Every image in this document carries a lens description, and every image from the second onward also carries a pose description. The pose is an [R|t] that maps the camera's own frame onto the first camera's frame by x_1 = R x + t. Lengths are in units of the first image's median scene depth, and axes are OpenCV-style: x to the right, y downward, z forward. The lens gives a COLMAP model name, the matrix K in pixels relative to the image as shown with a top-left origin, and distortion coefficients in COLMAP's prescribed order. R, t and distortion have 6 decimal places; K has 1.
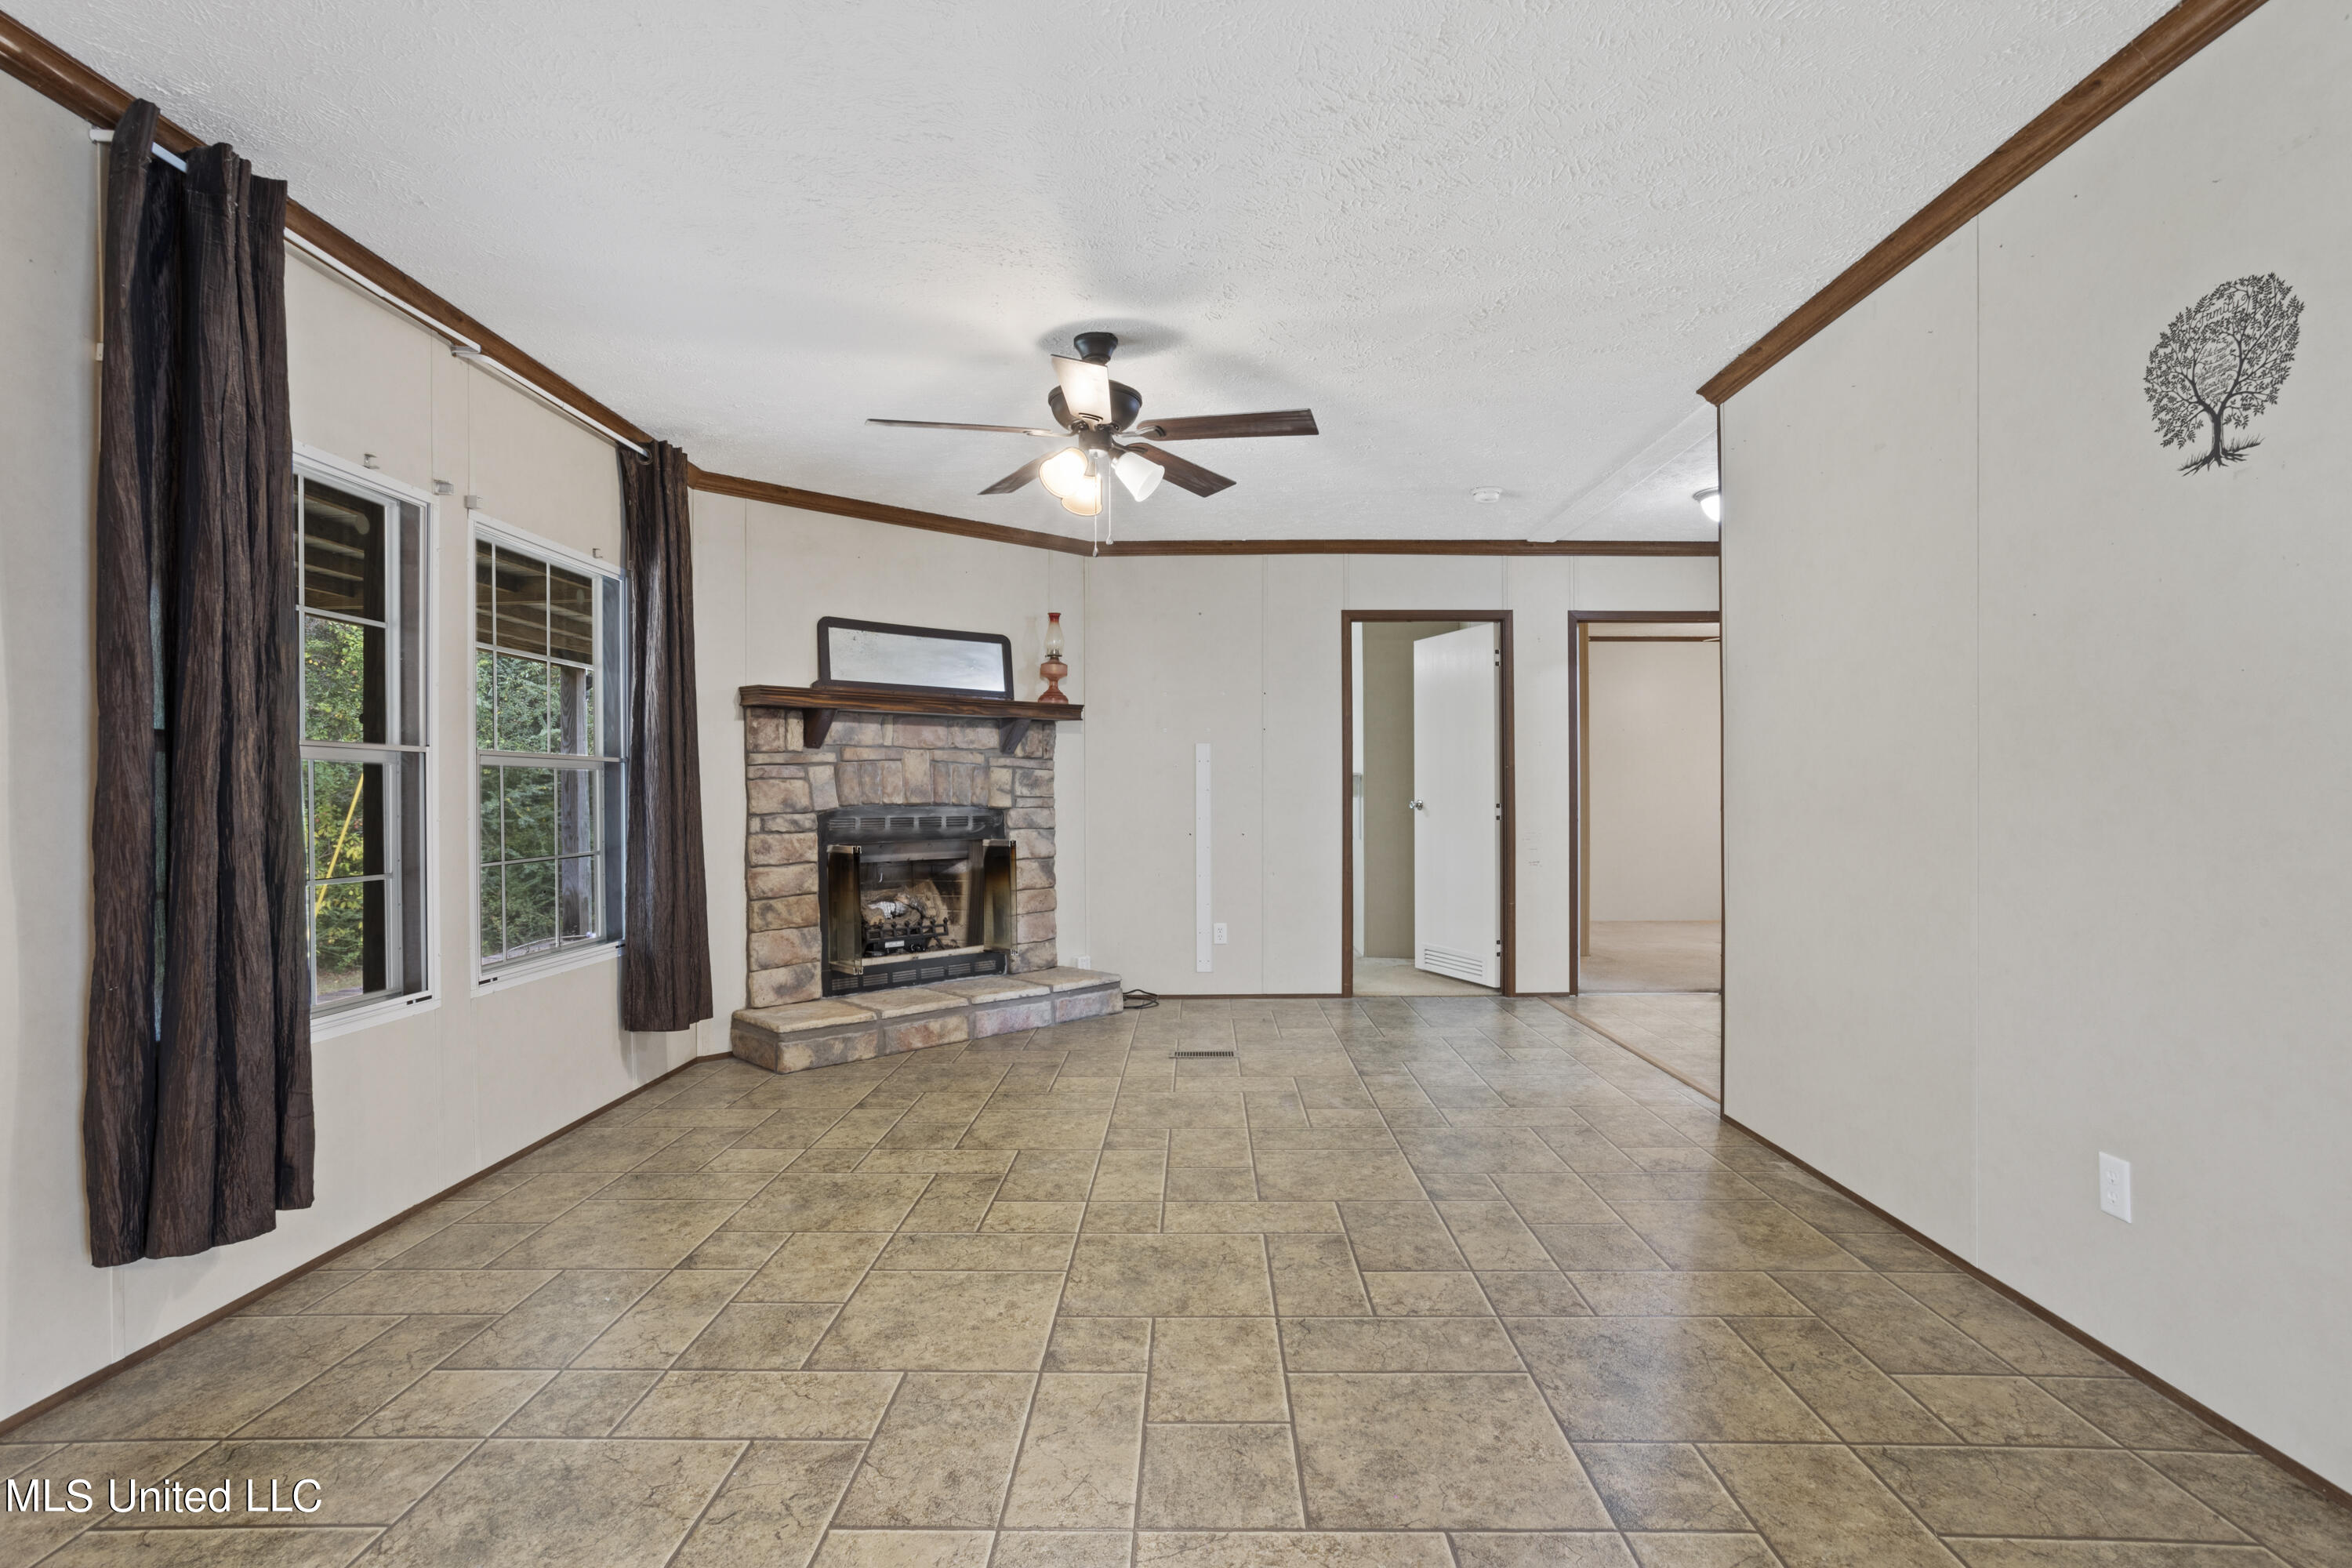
lens RADIAL K [[1138.1, 0, 1184.5], [0, 1138.1, 798.3], [0, 0, 1]] dist [-0.081759, 0.039784]
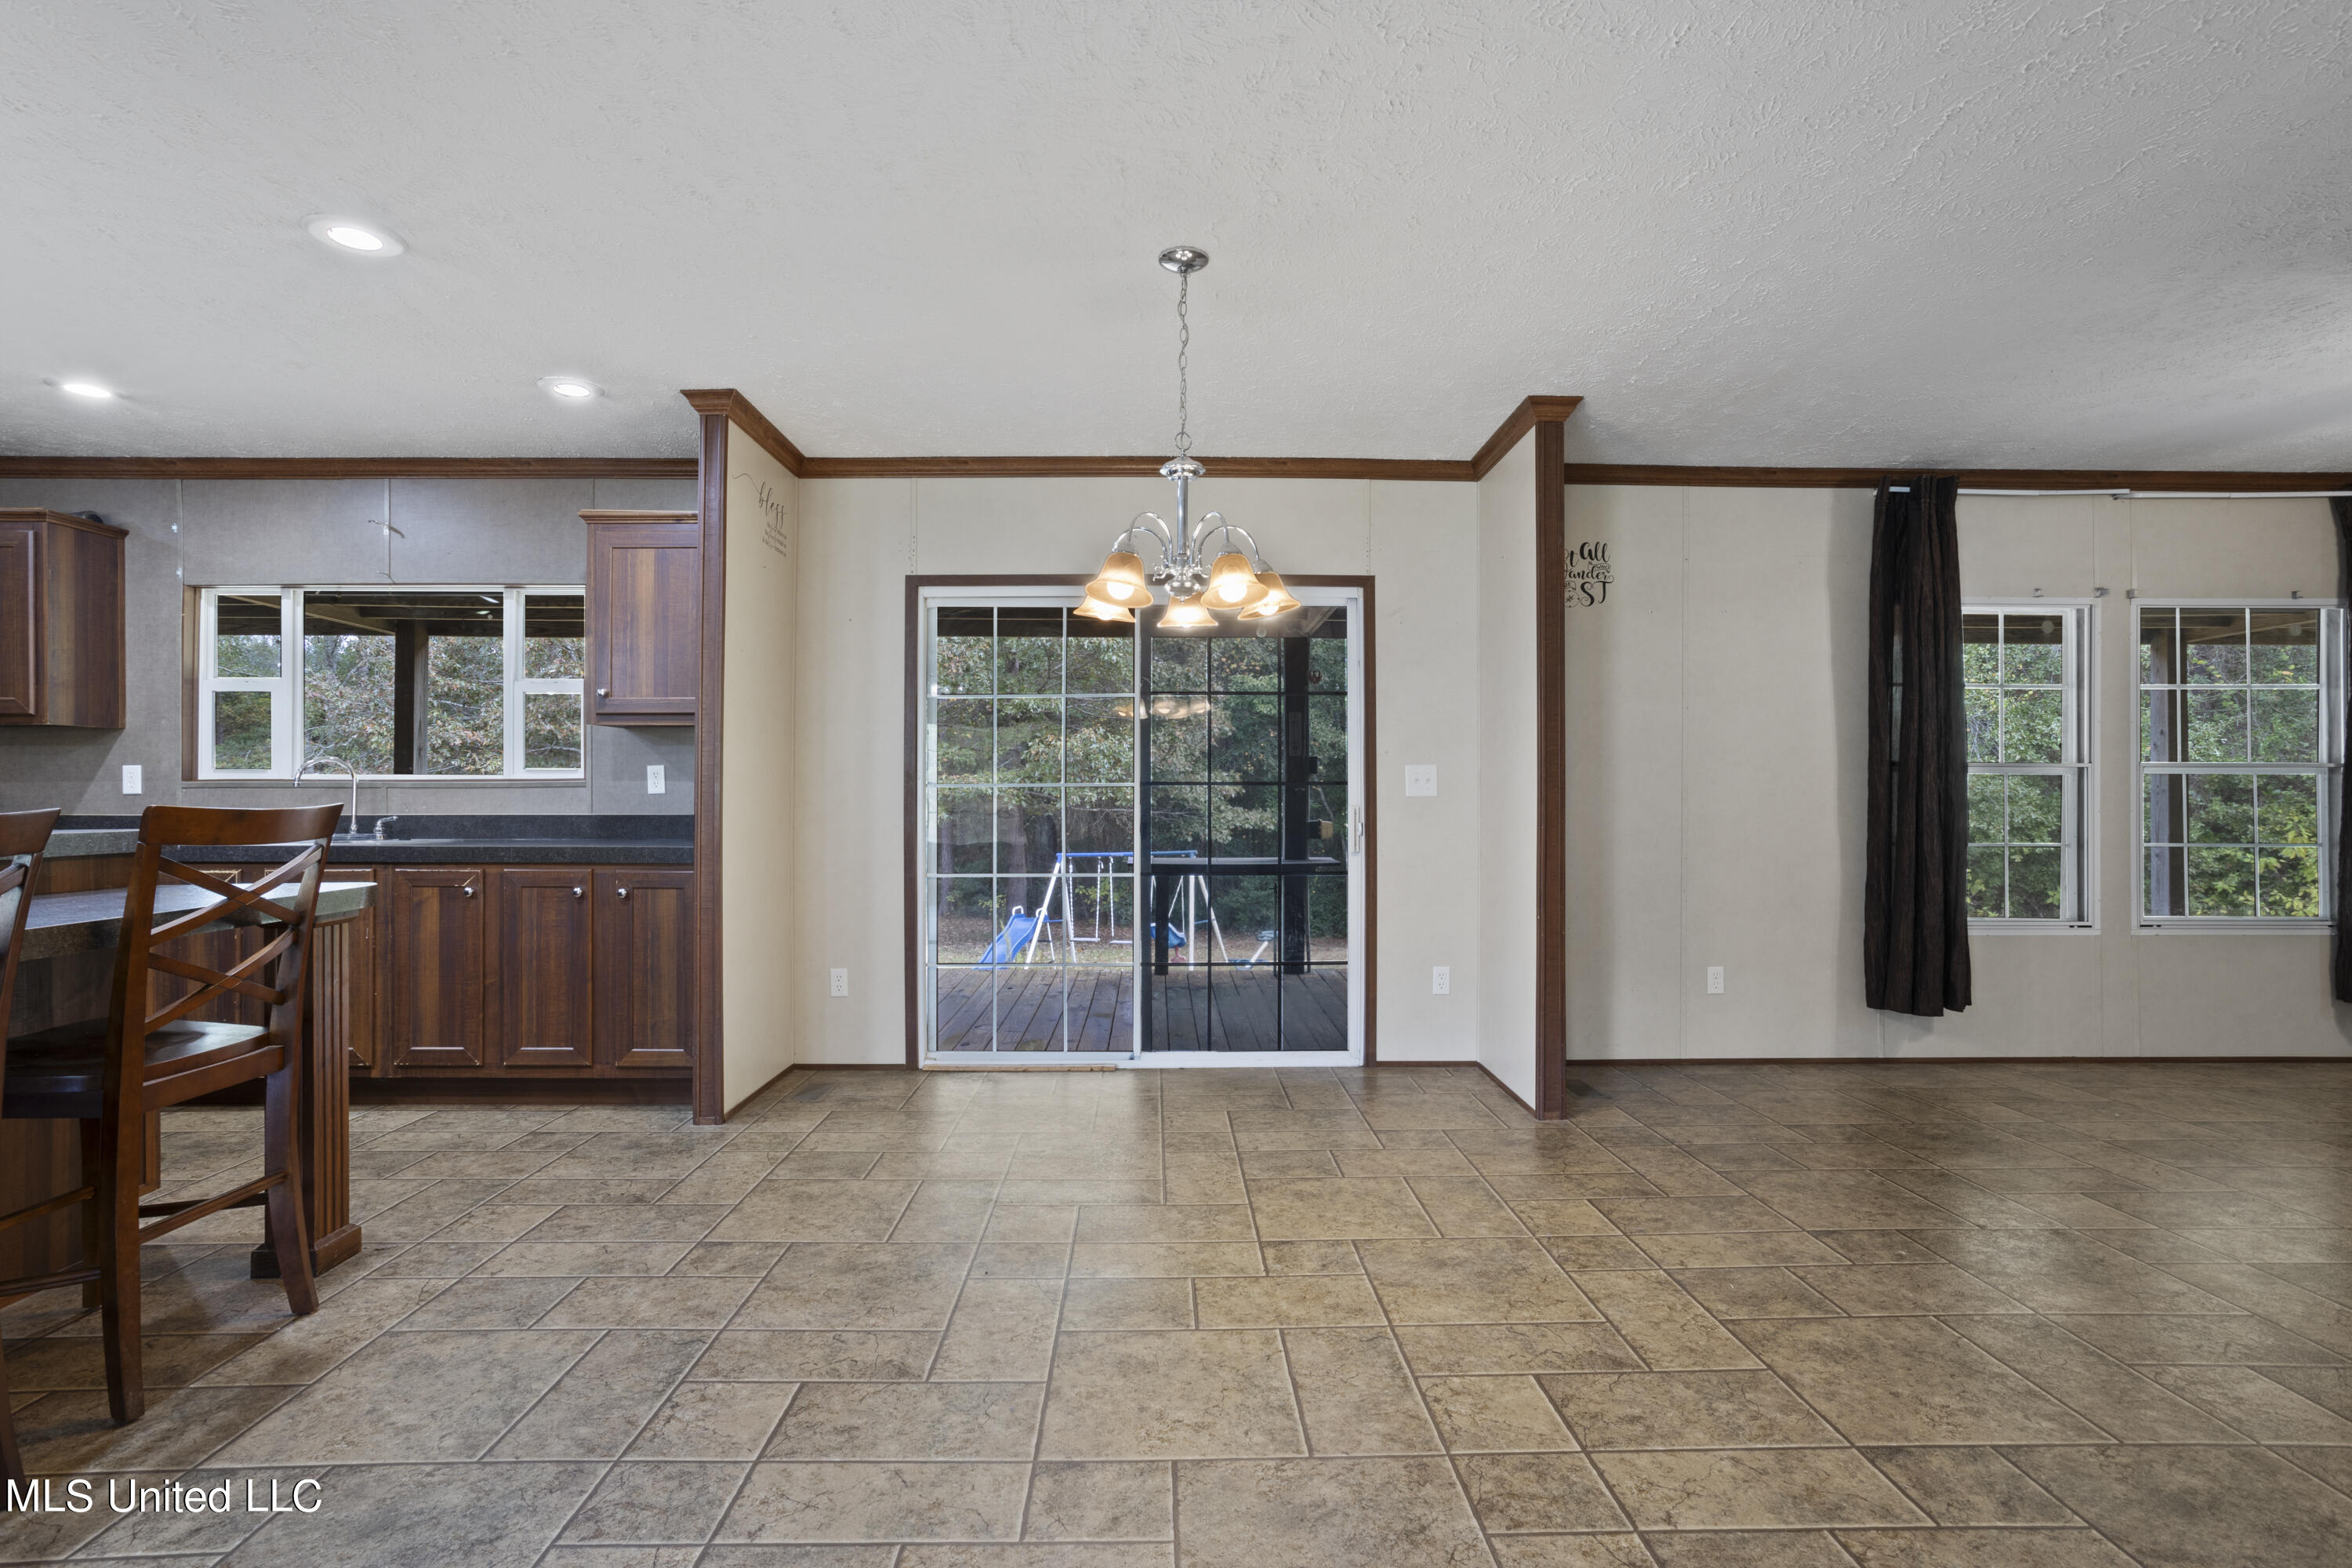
lens RADIAL K [[1134.2, 0, 1172.1], [0, 1134.2, 784.2], [0, 0, 1]] dist [-0.055215, 0.036449]
pose [[0.028132, -0.005570, -0.999589, 0.474040], [-0.005342, 0.999969, -0.005723, -0.001533], [0.999590, 0.005500, 0.028101, -0.185040]]
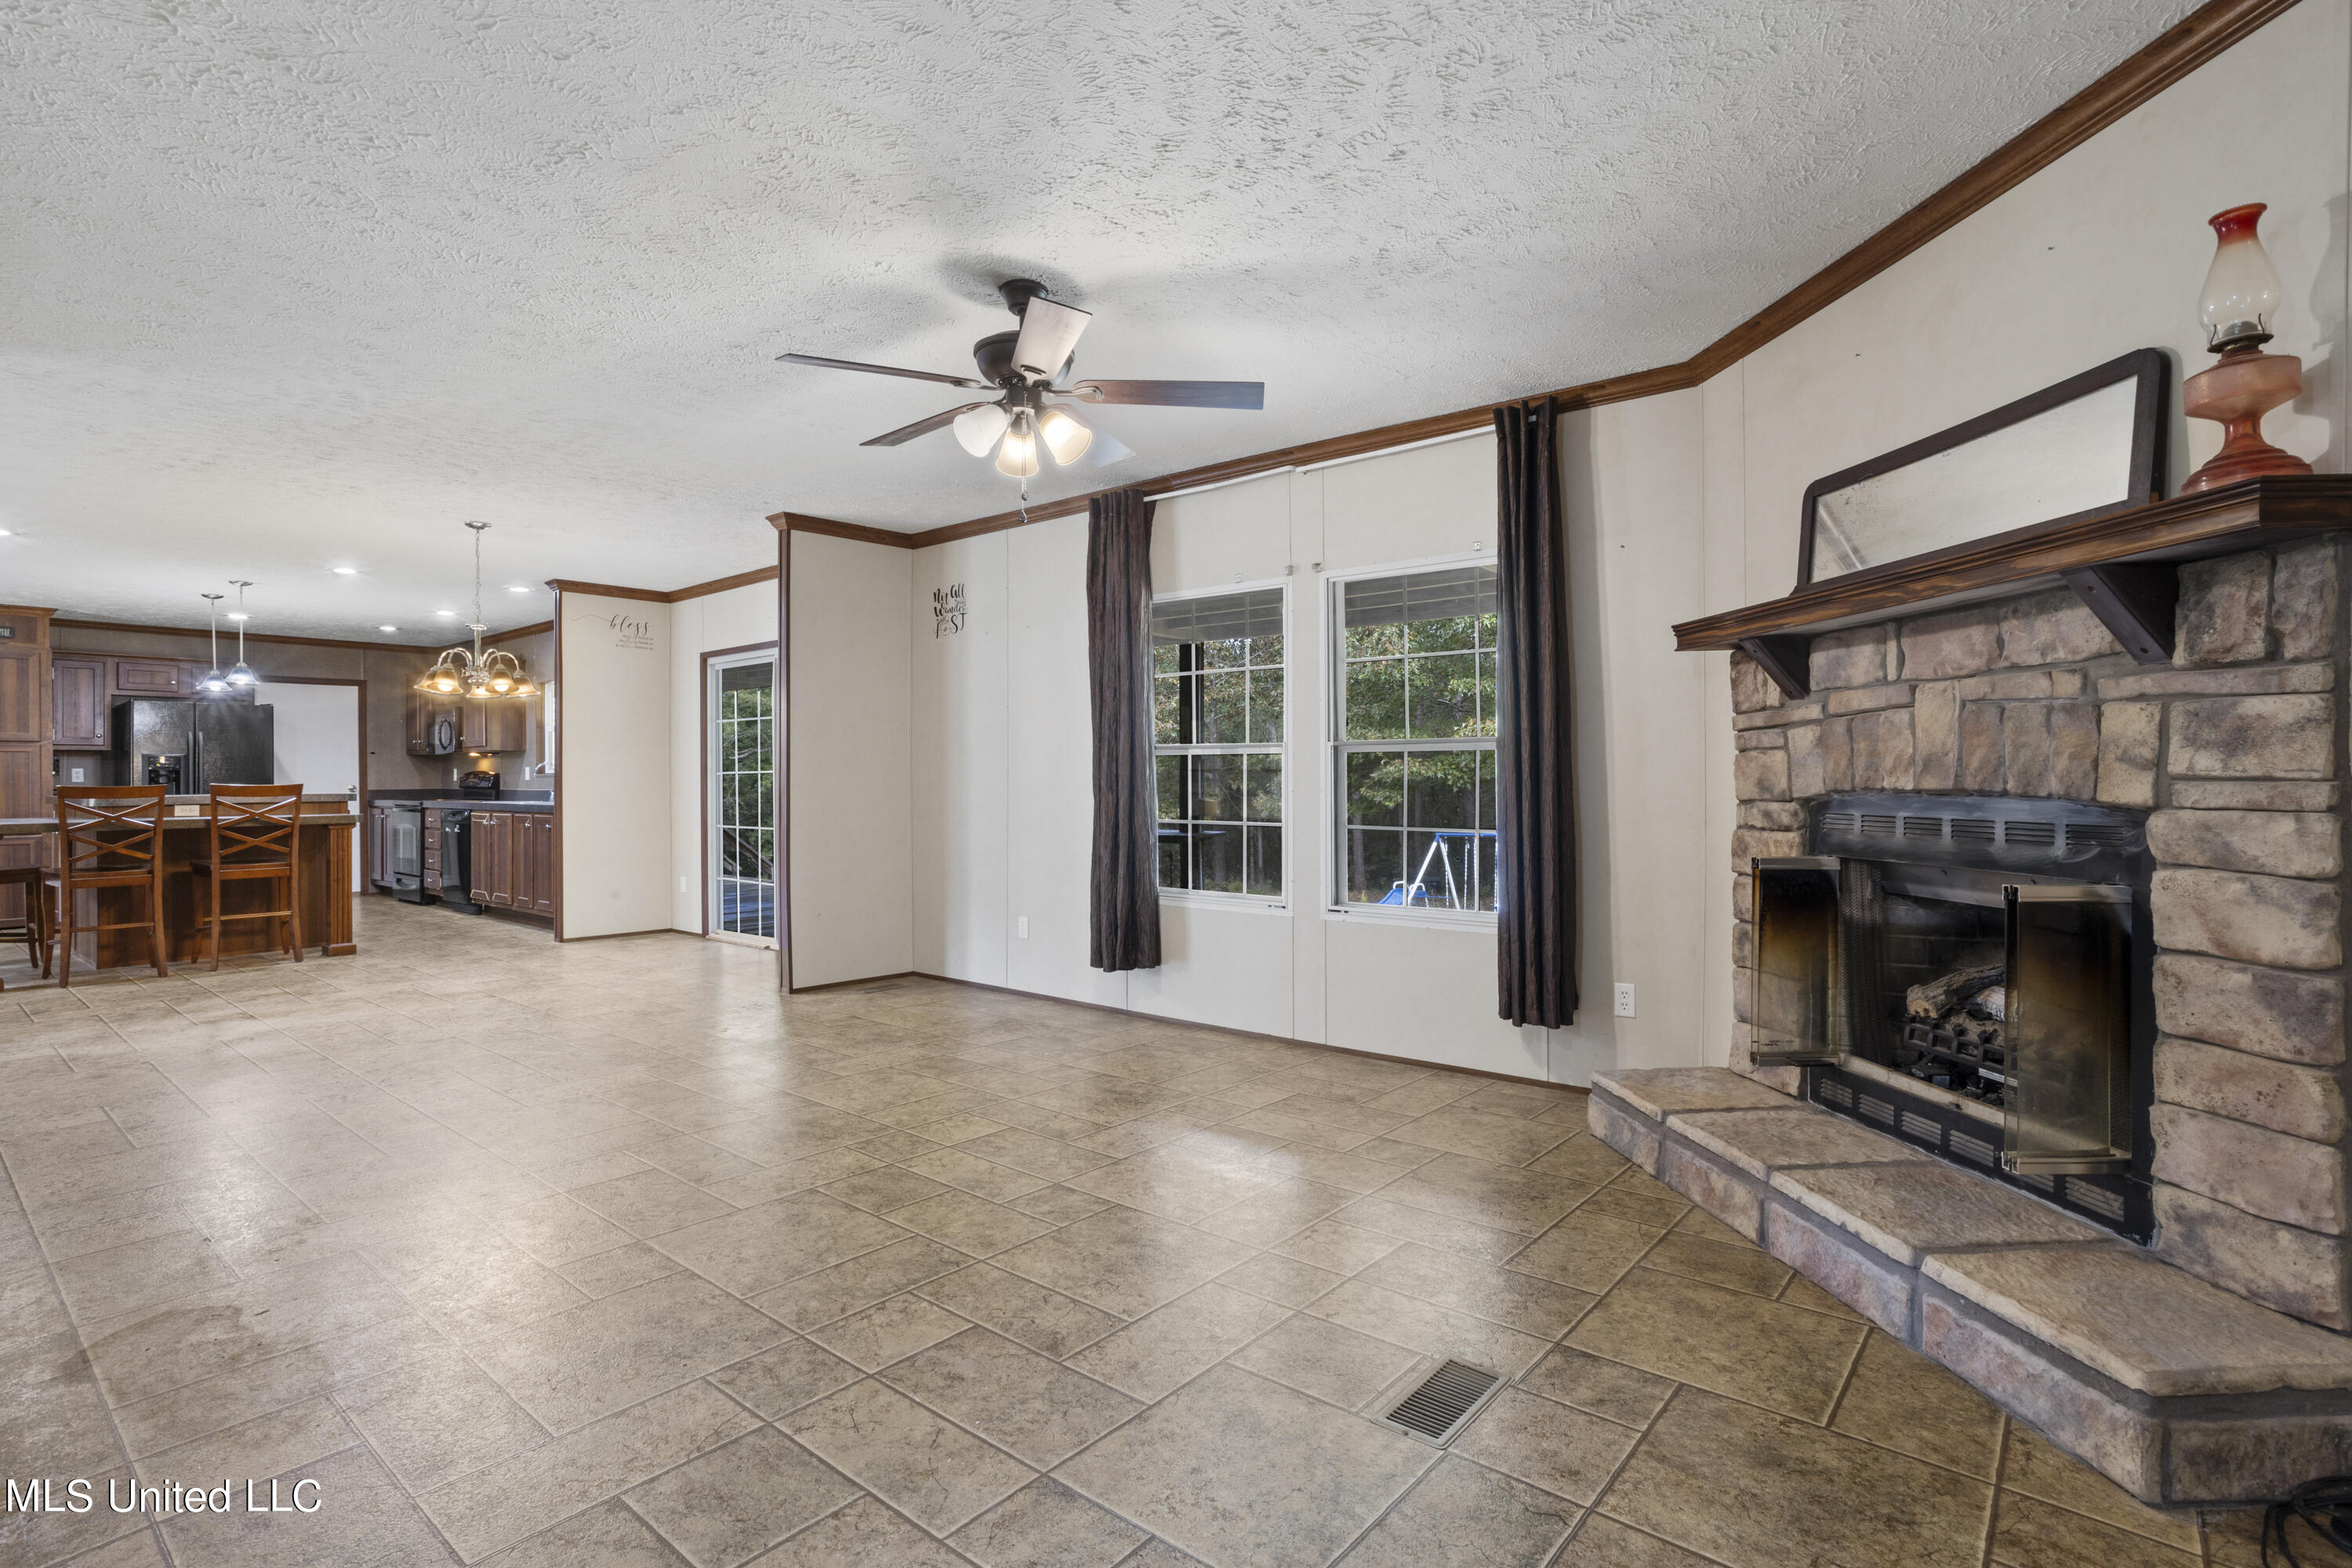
lens RADIAL K [[1134.2, 0, 1172.1], [0, 1134.2, 784.2], [0, 0, 1]] dist [-0.055215, 0.036449]
pose [[-0.636460, 0.010657, -0.771236, 0.359746], [0.003515, 0.999934, 0.010917, -0.004777], [0.771302, 0.004237, -0.636456, 1.074661]]
